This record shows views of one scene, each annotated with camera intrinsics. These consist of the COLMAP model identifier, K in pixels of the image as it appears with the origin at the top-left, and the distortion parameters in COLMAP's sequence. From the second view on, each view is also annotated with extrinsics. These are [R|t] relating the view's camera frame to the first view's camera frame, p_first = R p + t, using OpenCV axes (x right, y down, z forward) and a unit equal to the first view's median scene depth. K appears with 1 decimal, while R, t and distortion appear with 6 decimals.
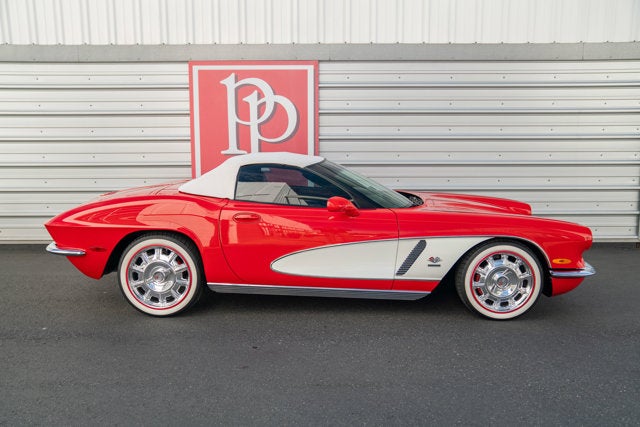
lens RADIAL K [[572.8, 0, 322.5], [0, 572.8, 223.7], [0, 0, 1]] dist [-0.028793, 0.058209]
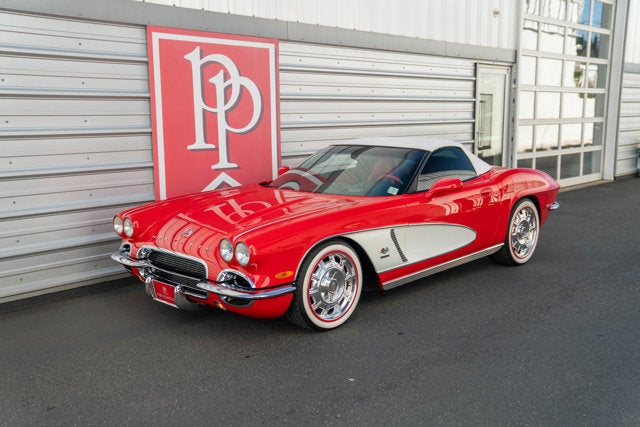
lens RADIAL K [[649.2, 0, 328.8], [0, 649.2, 204.8], [0, 0, 1]] dist [0.078544, 0.000000]
pose [[0.692138, -0.106184, 0.713912, -0.701626], [0.130078, 0.991274, 0.021328, -0.042134], [-0.709947, 0.078102, 0.699911, 0.255646]]
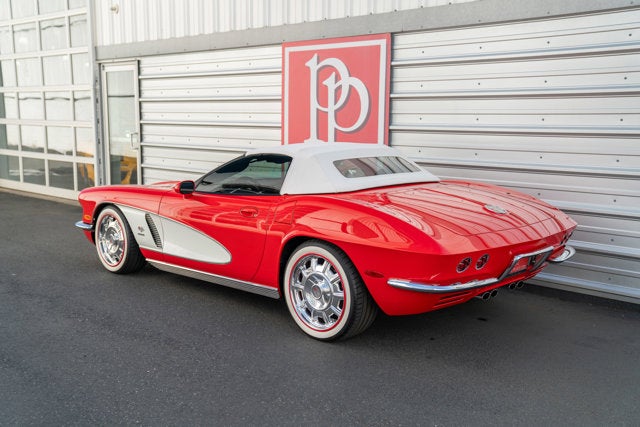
lens RADIAL K [[714.3, 0, 318.9], [0, 714.3, 217.2], [0, 0, 1]] dist [0.098266, 0.000000]
pose [[0.714751, 0.109438, -0.690764, 0.657461], [-0.125053, 0.991762, 0.027730, -0.039785], [0.688108, 0.066562, 0.722548, 0.203290]]
